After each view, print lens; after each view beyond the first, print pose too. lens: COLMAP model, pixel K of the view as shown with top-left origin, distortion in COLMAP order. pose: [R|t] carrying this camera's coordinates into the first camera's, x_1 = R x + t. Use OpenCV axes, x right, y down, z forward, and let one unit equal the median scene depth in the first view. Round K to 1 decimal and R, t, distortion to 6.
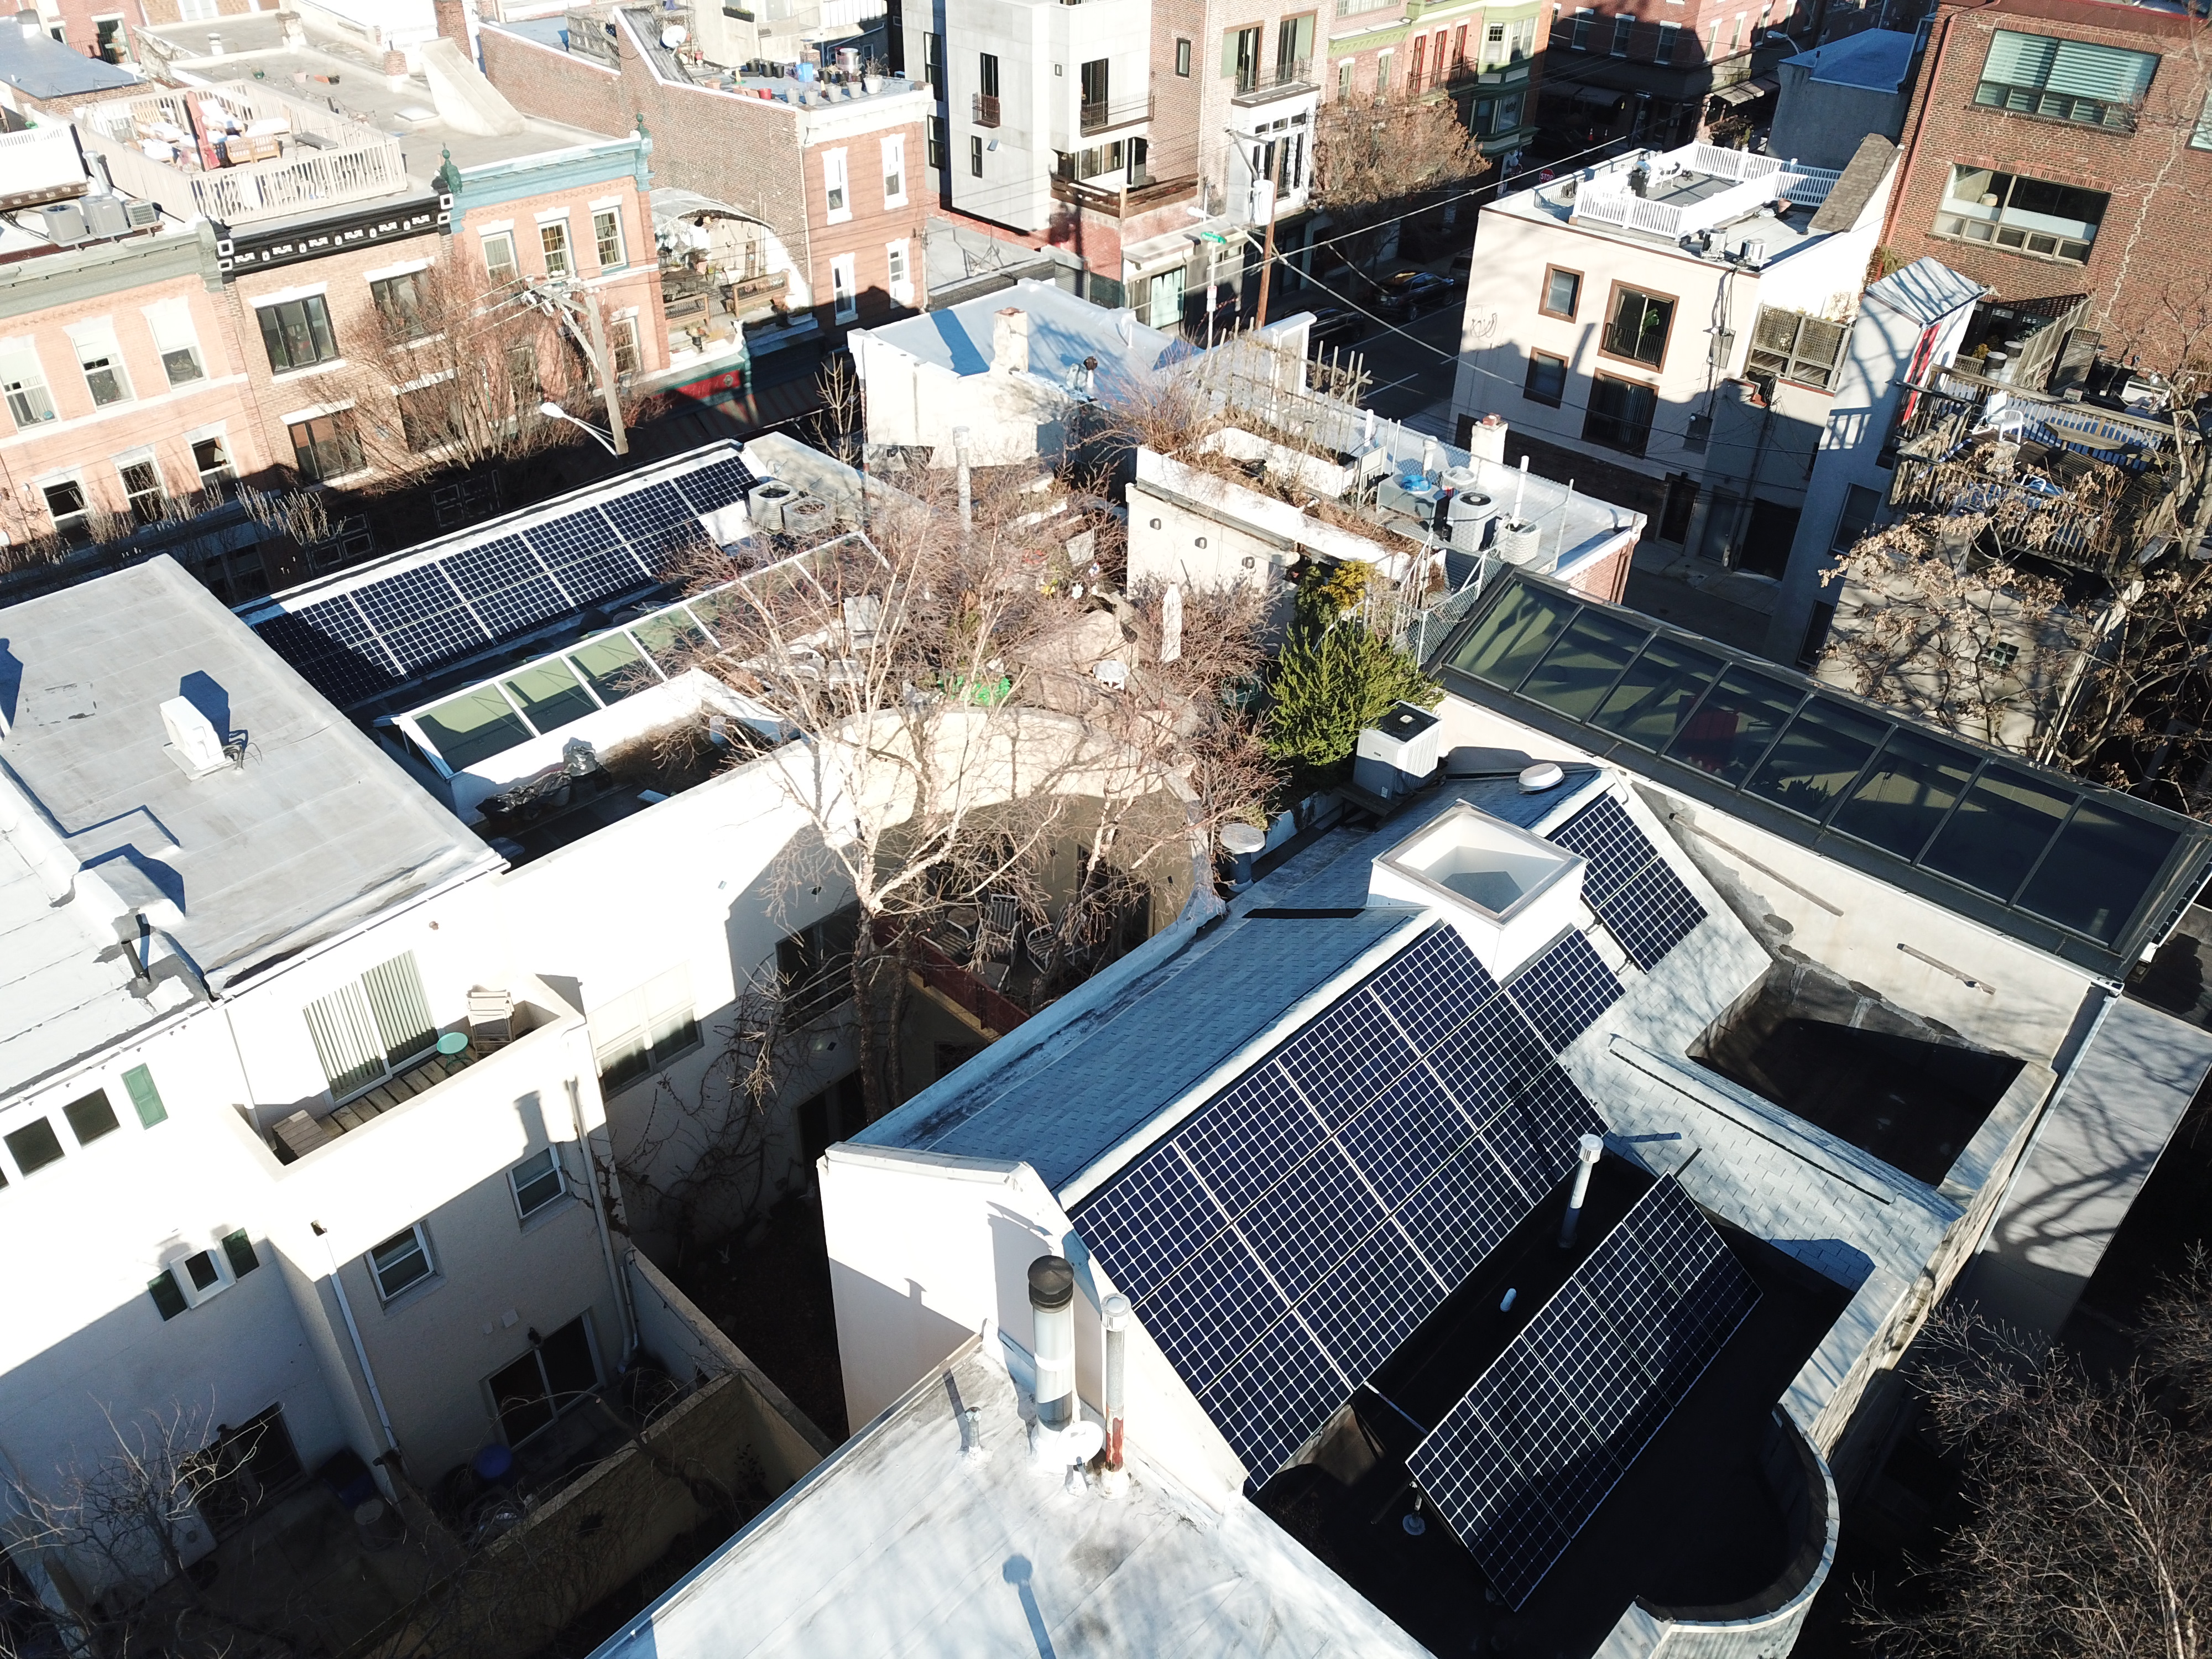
lens RADIAL K [[1667.5, 0, 1092.6], [0, 1667.5, 824.7], [0, 0, 1]] dist [0.026588, -0.033978]
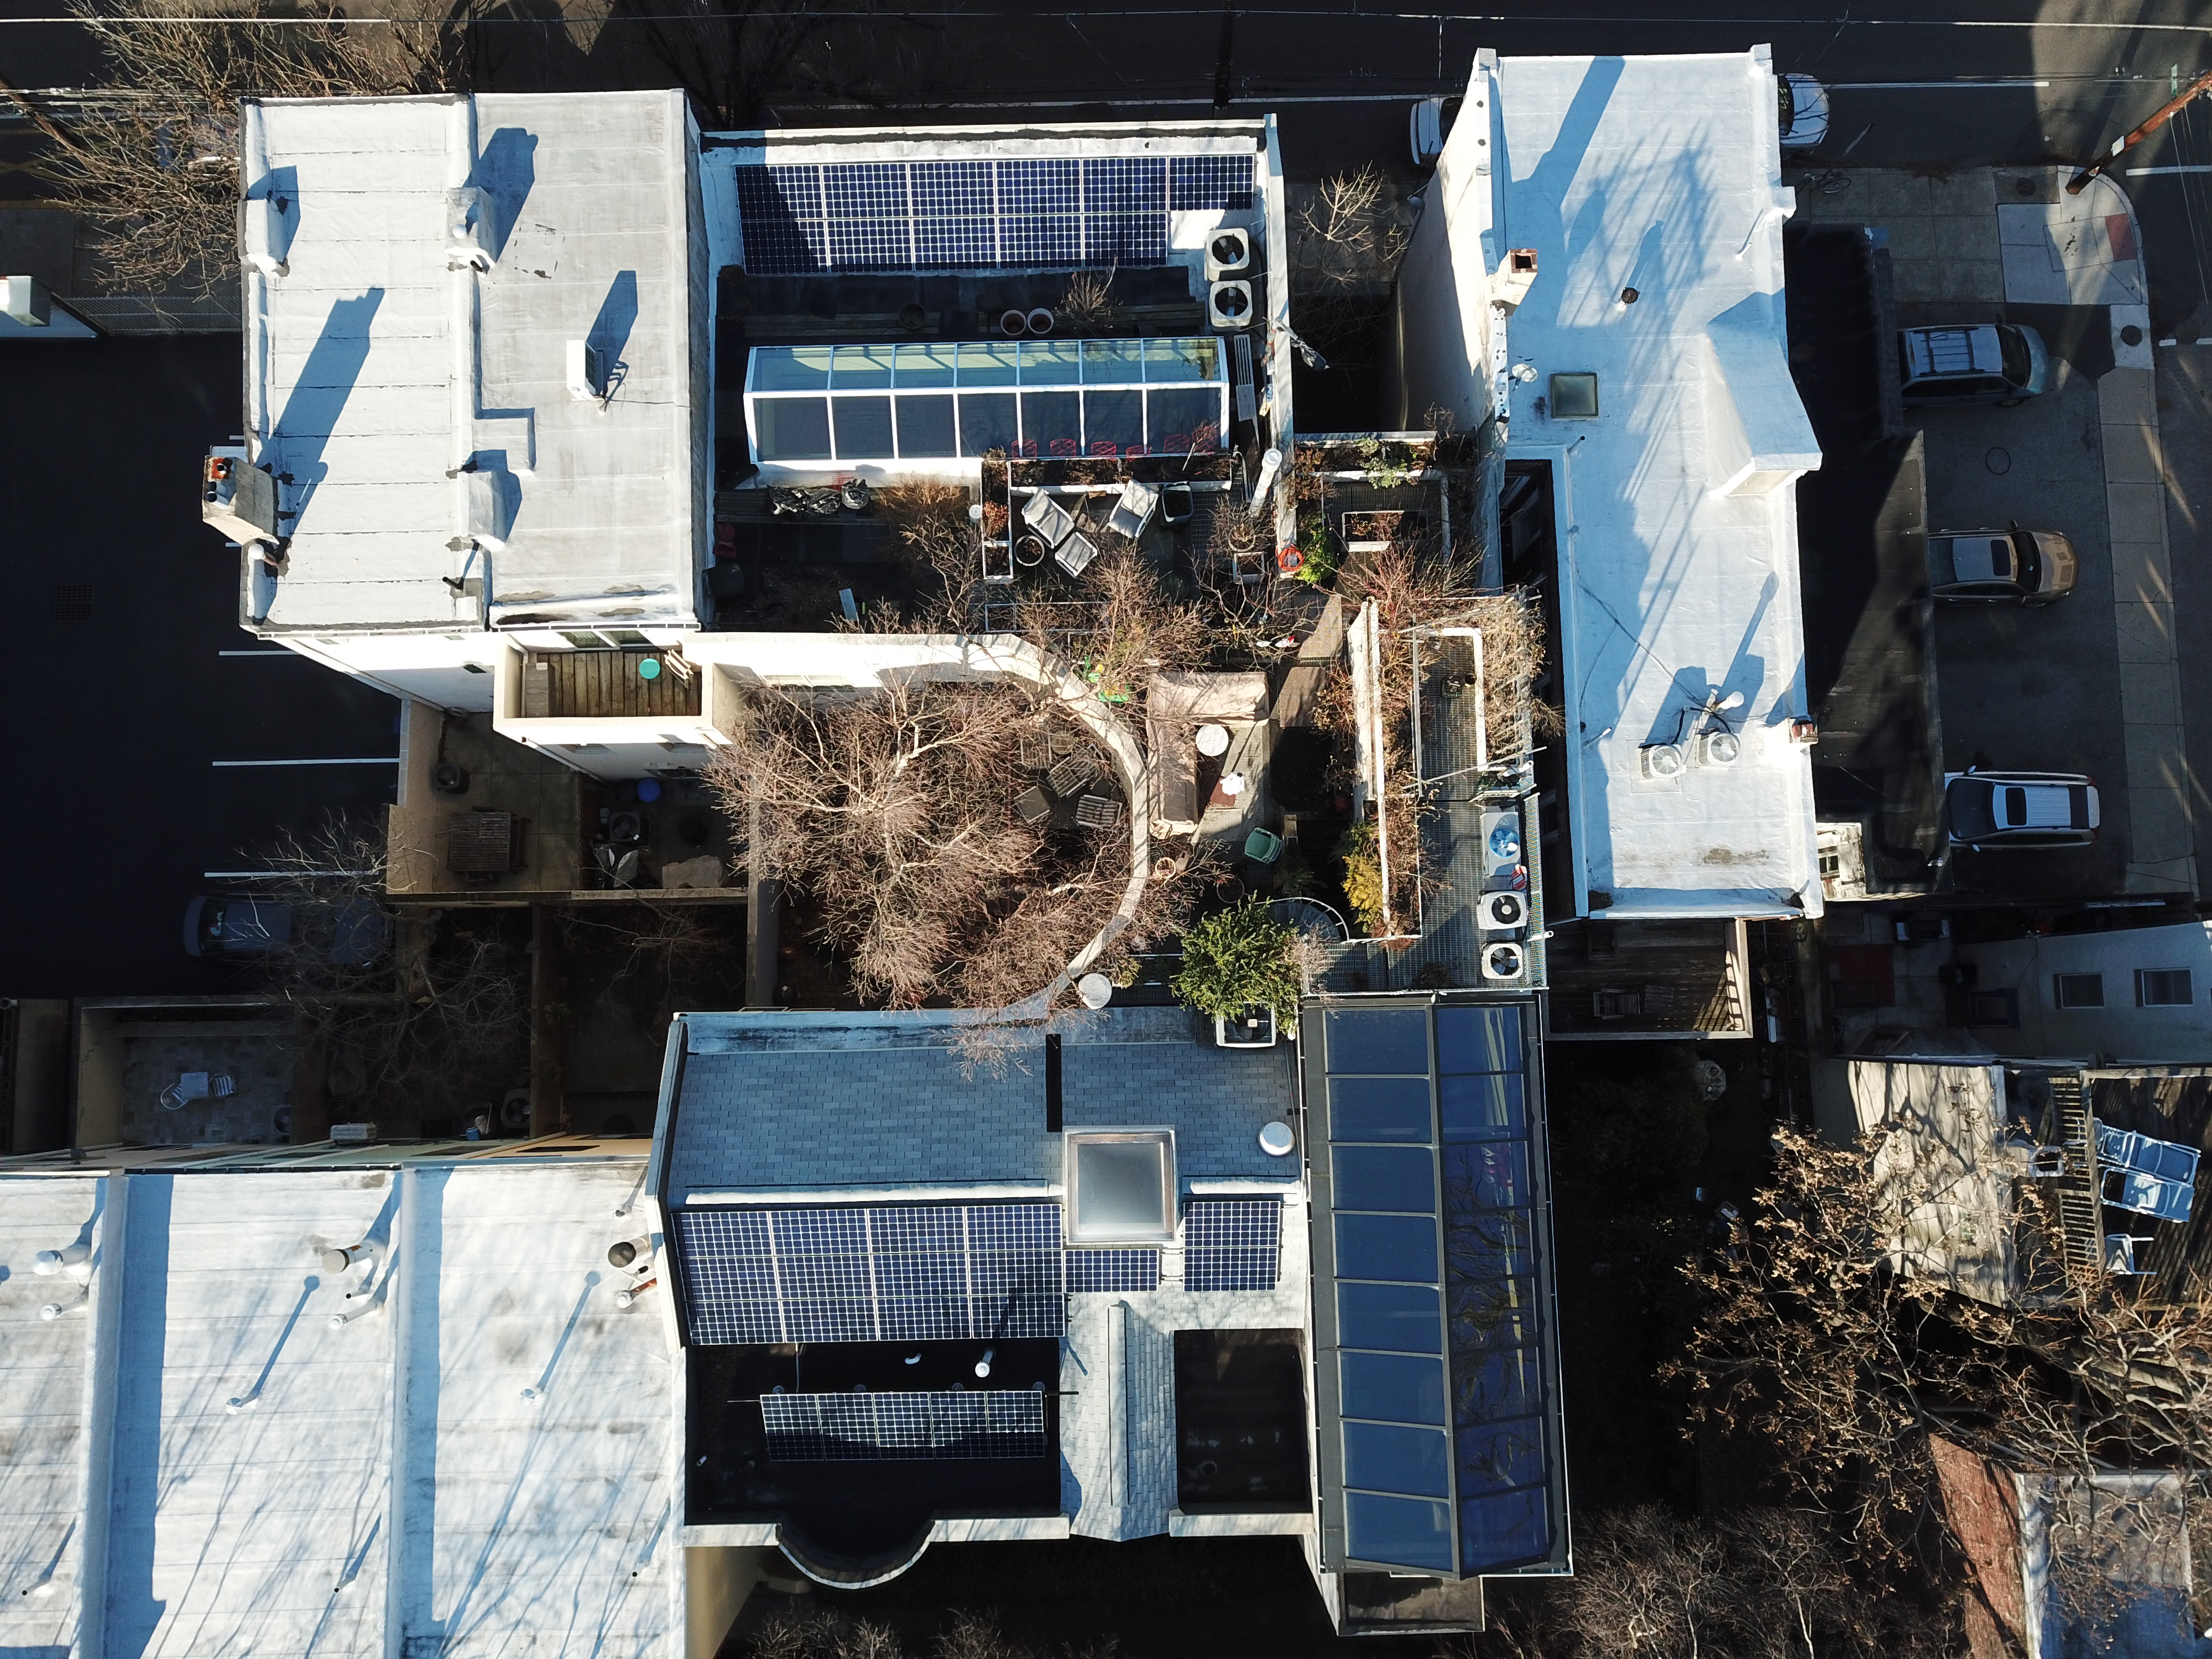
lens RADIAL K [[1667.5, 0, 1089.3], [0, 1667.5, 831.9], [0, 0, 1]] dist [0.026588, -0.033978]
pose [[0.702220, 0.705460, -0.095987, 0.130974], [-0.406736, 0.508162, 0.759169, -1.104801], [0.584340, -0.494062, 0.643778, 0.227055]]
